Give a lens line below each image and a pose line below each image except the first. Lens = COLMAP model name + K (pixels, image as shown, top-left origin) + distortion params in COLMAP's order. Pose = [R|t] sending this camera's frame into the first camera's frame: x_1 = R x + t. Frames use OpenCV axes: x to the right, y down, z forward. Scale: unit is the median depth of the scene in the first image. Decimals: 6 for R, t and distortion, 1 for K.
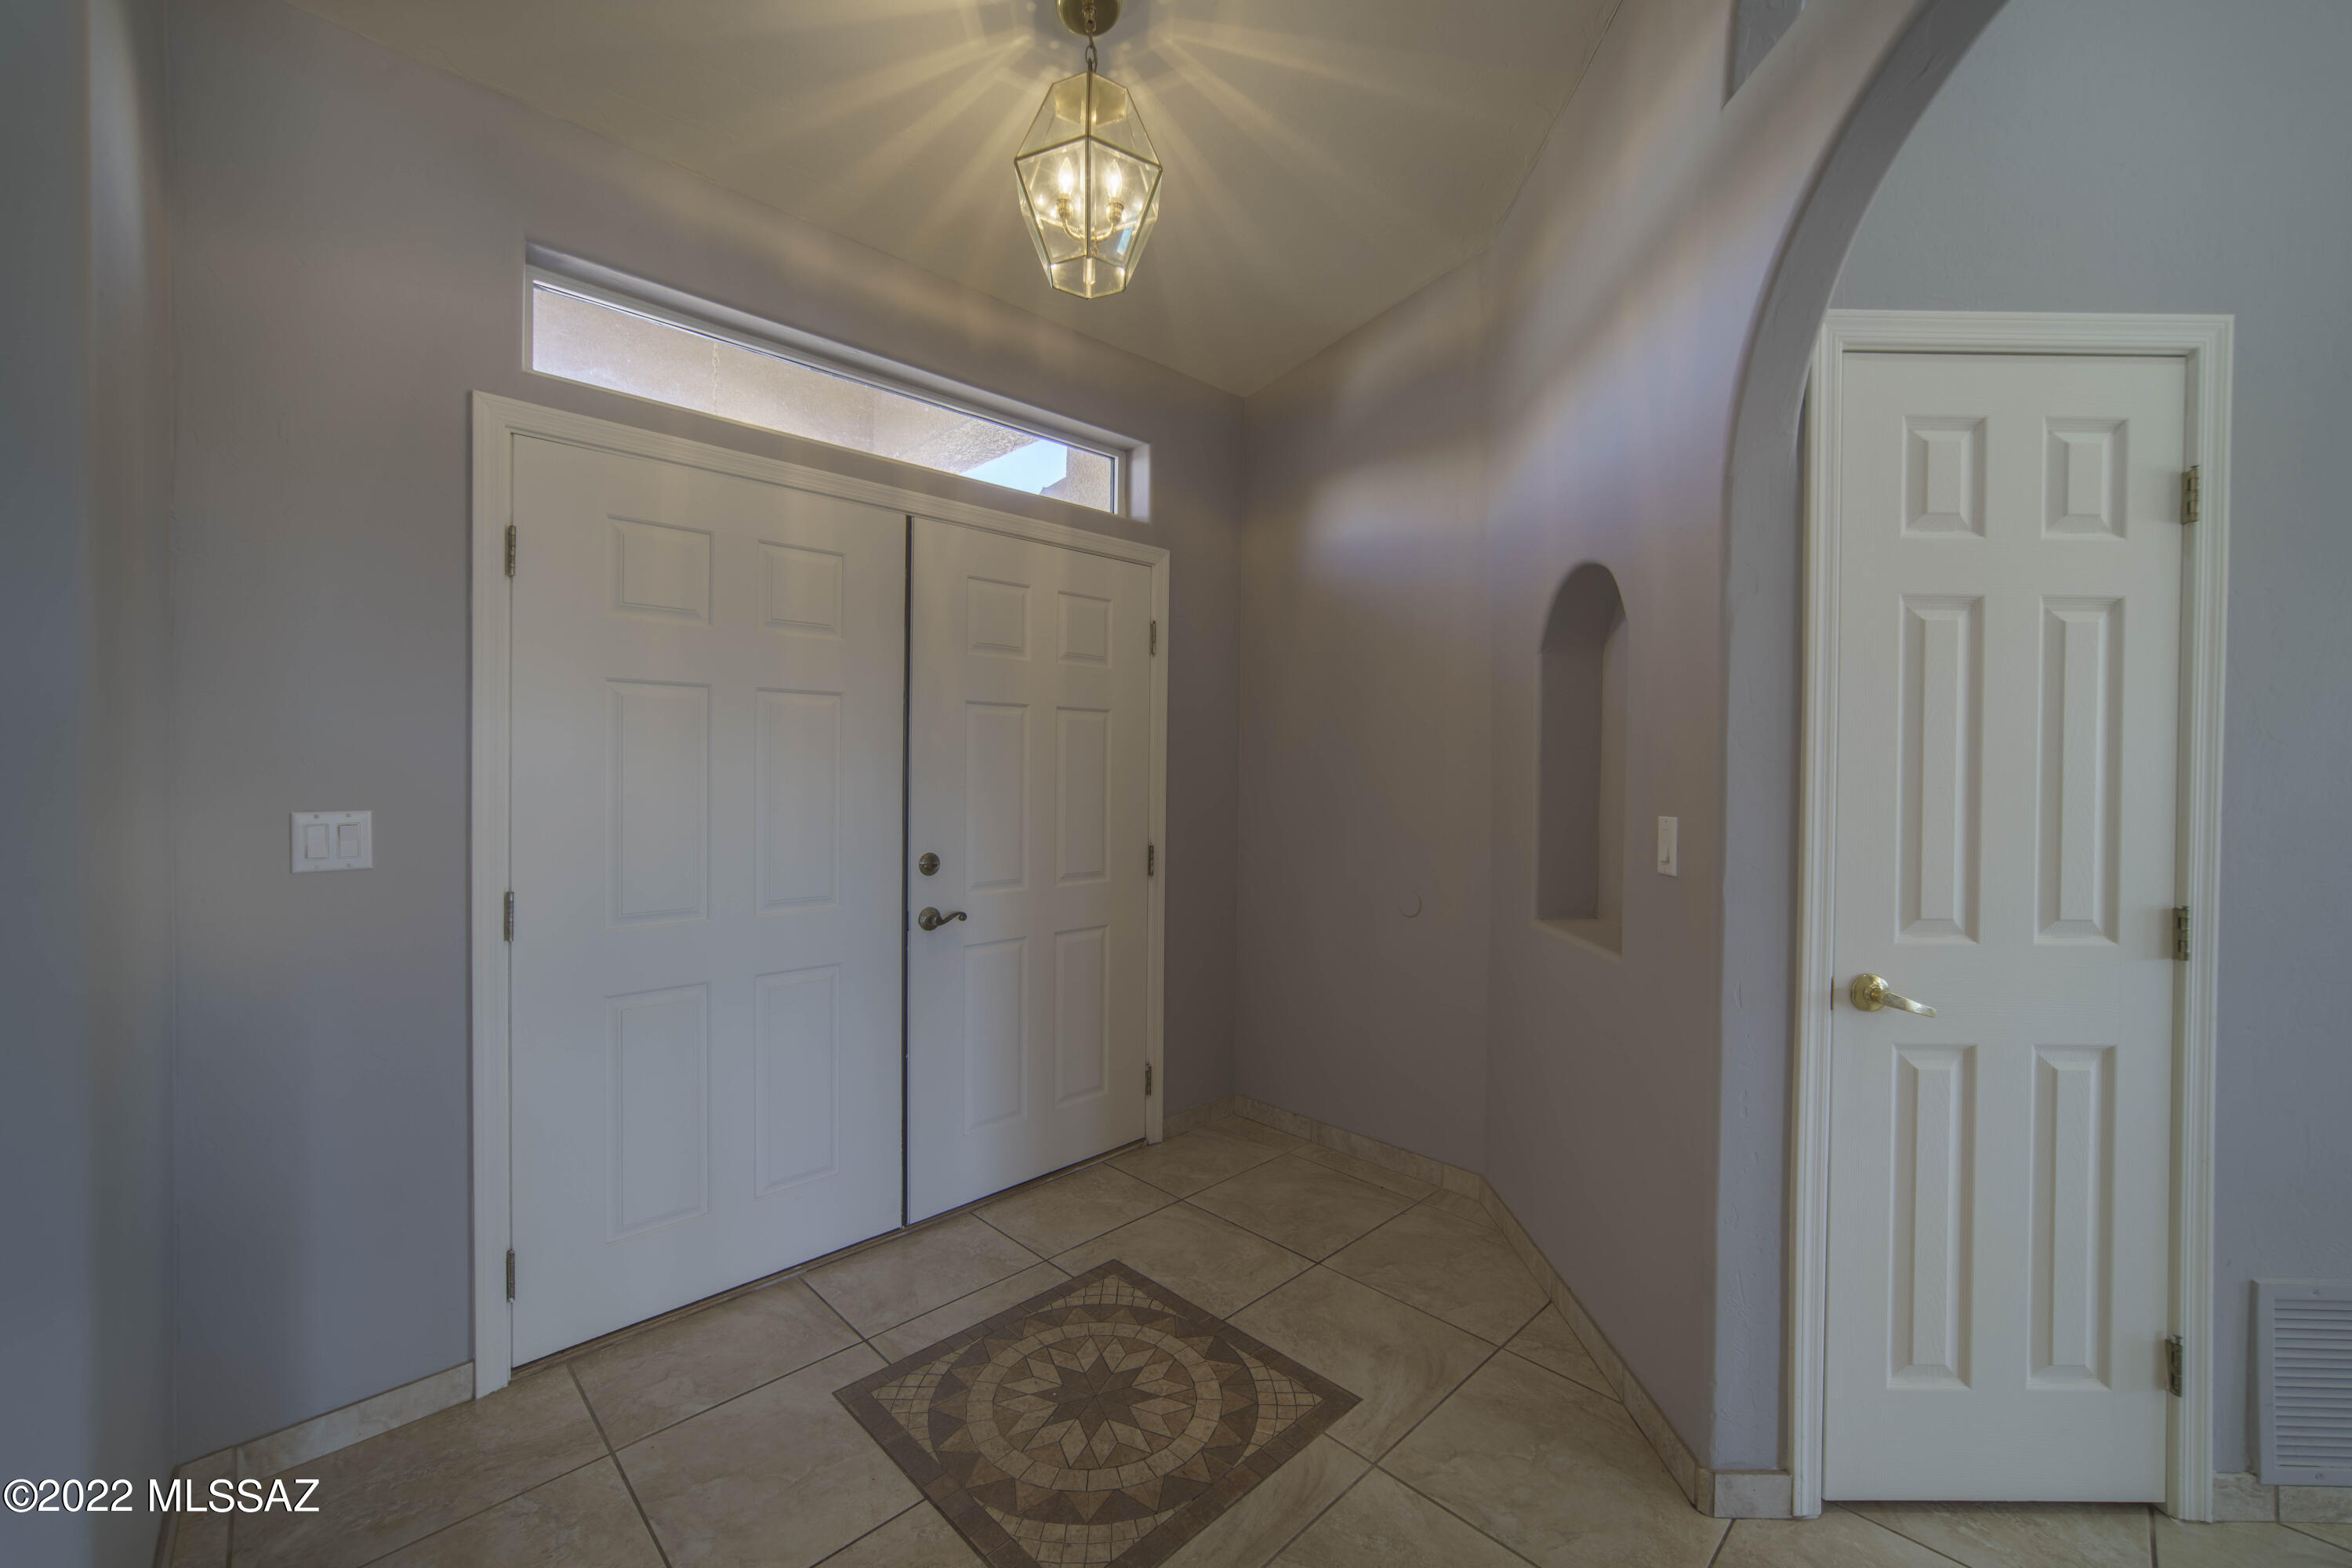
lens RADIAL K [[920.8, 0, 1166.2], [0, 920.8, 781.0], [0, 0, 1]] dist [0.000494, 0.000221]
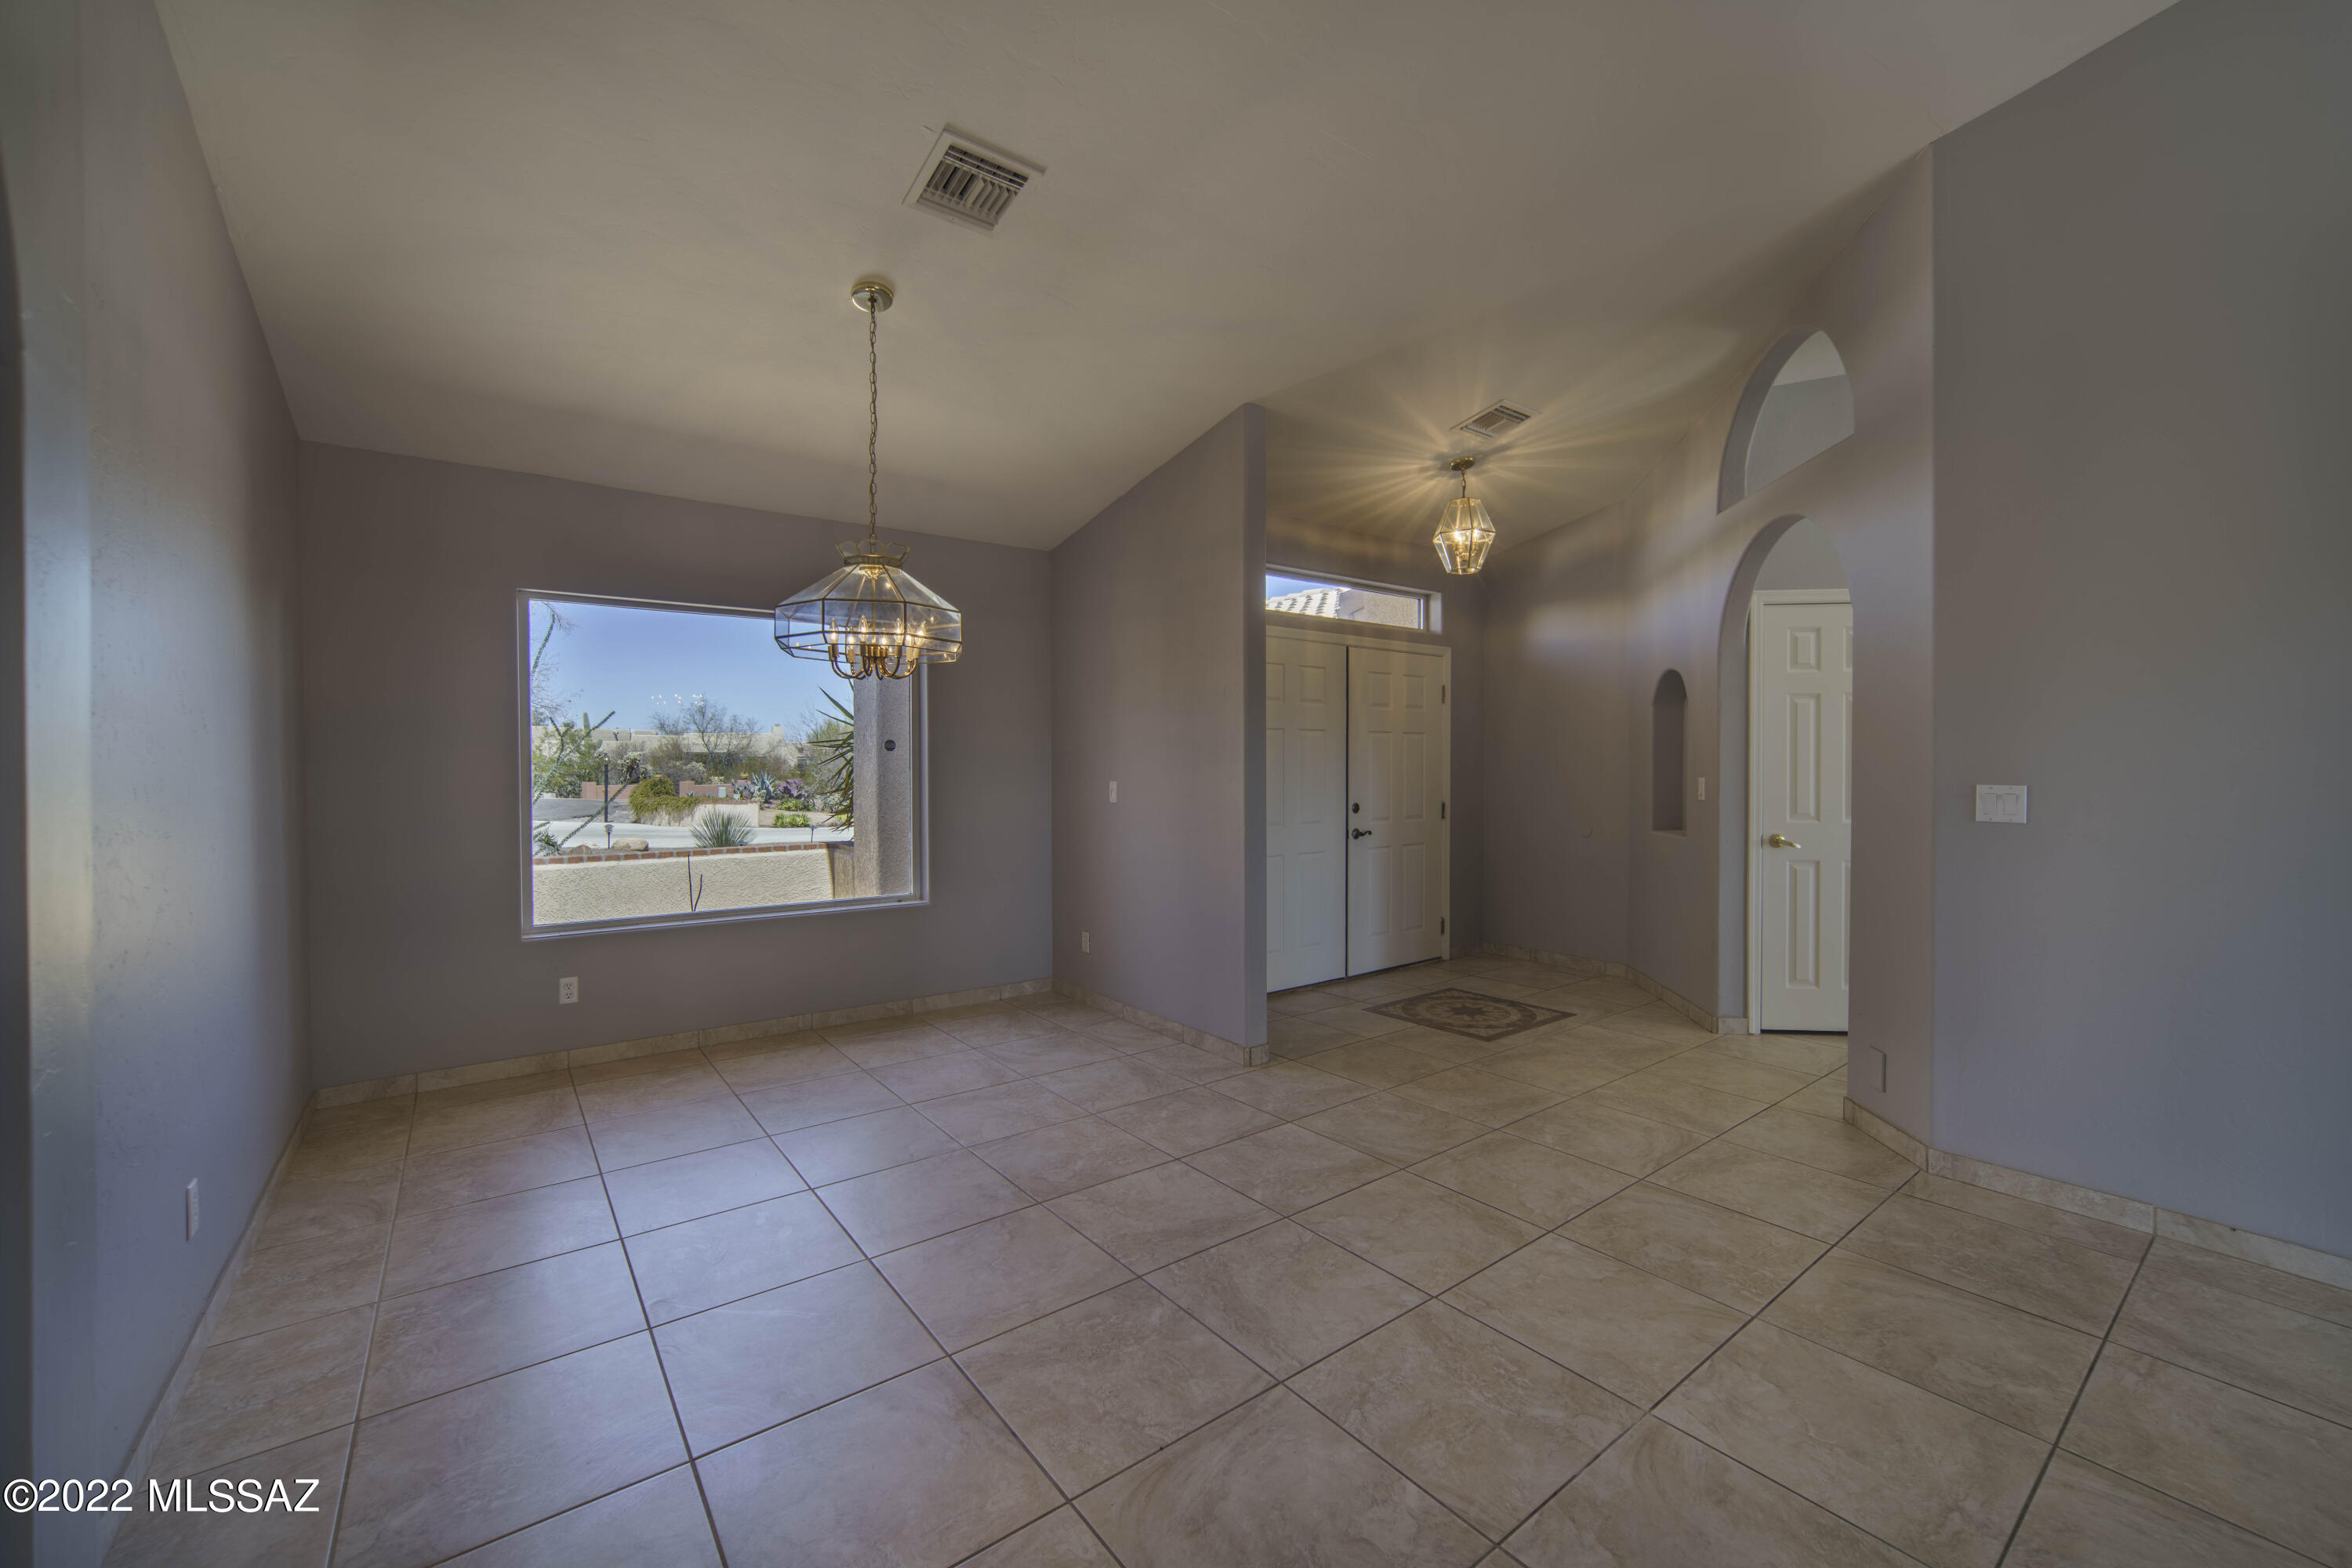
lens RADIAL K [[920.8, 0, 1187.6], [0, 920.8, 781.1], [0, 0, 1]] dist [0.000494, 0.000221]
pose [[0.994448, -0.010027, -0.104750, -0.486910], [0.010177, 0.999948, 0.000901, 0.025207], [0.104735, -0.001962, 0.994498, -1.354077]]
